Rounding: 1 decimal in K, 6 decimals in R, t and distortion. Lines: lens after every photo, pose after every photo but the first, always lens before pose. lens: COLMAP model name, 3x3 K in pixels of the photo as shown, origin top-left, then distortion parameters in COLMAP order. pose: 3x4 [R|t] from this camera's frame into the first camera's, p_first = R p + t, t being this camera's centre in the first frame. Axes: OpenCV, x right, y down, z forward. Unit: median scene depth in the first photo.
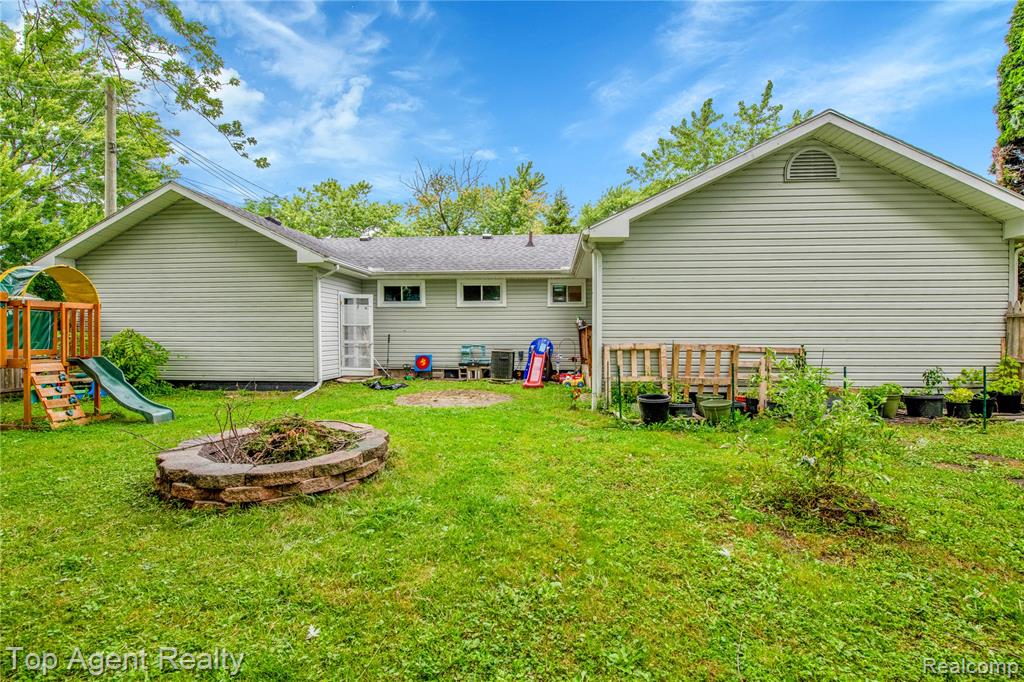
lens RADIAL K [[436.8, 0, 515.9], [0, 436.8, 341.7], [0, 0, 1]] dist [-0.016566, -0.000142]
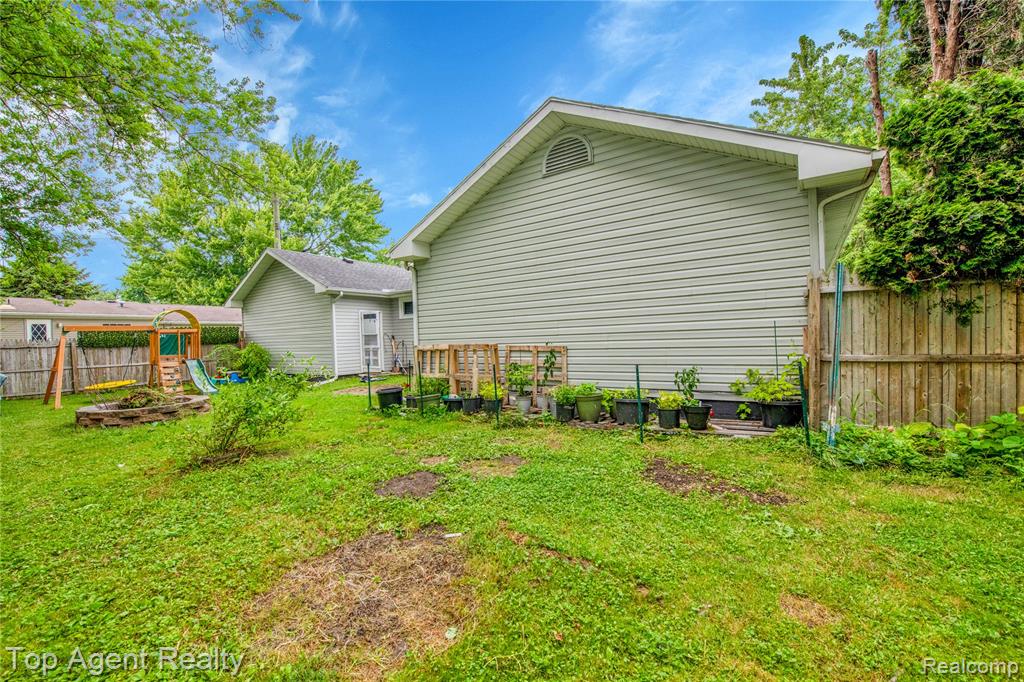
lens RADIAL K [[436.8, 0, 505.1], [0, 436.8, 337.5], [0, 0, 1]] dist [-0.016566, -0.000142]
pose [[0.862450, -0.029637, -0.505274, 0.648684], [0.022294, 0.999540, -0.020576, 0.008286], [0.505651, 0.006482, 0.862714, 0.065625]]
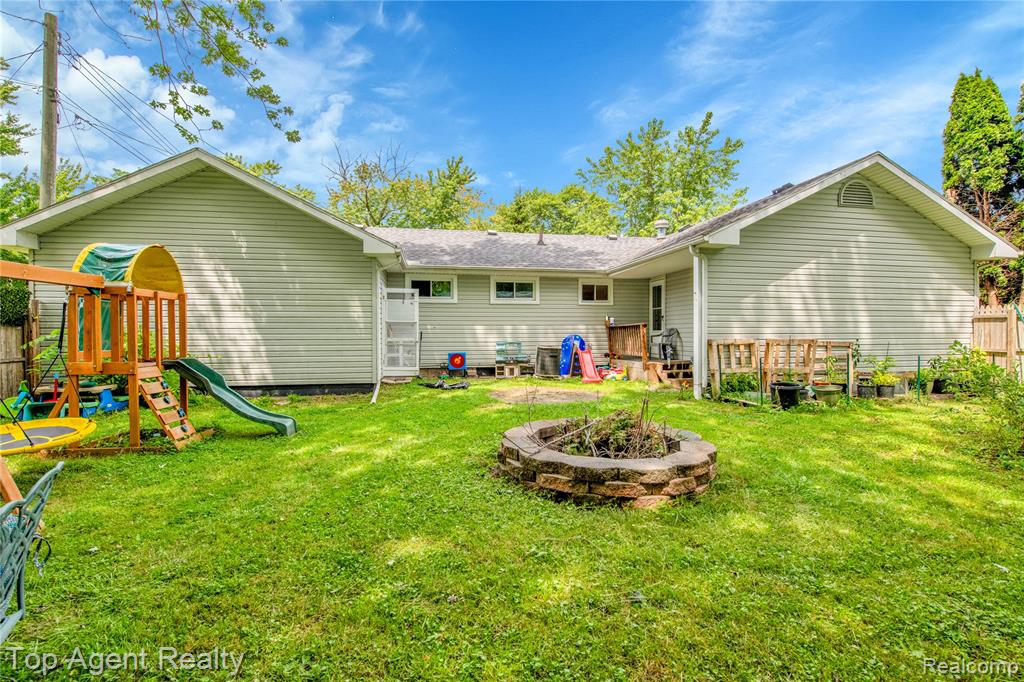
lens RADIAL K [[436.8, 0, 546.7], [0, 436.8, 334.9], [0, 0, 1]] dist [-0.016566, -0.000142]
pose [[0.966510, -0.003048, 0.256613, -0.303347], [0.005624, 0.999941, -0.009308, 0.001010], [-0.256569, 0.010439, 0.966469, 0.021453]]
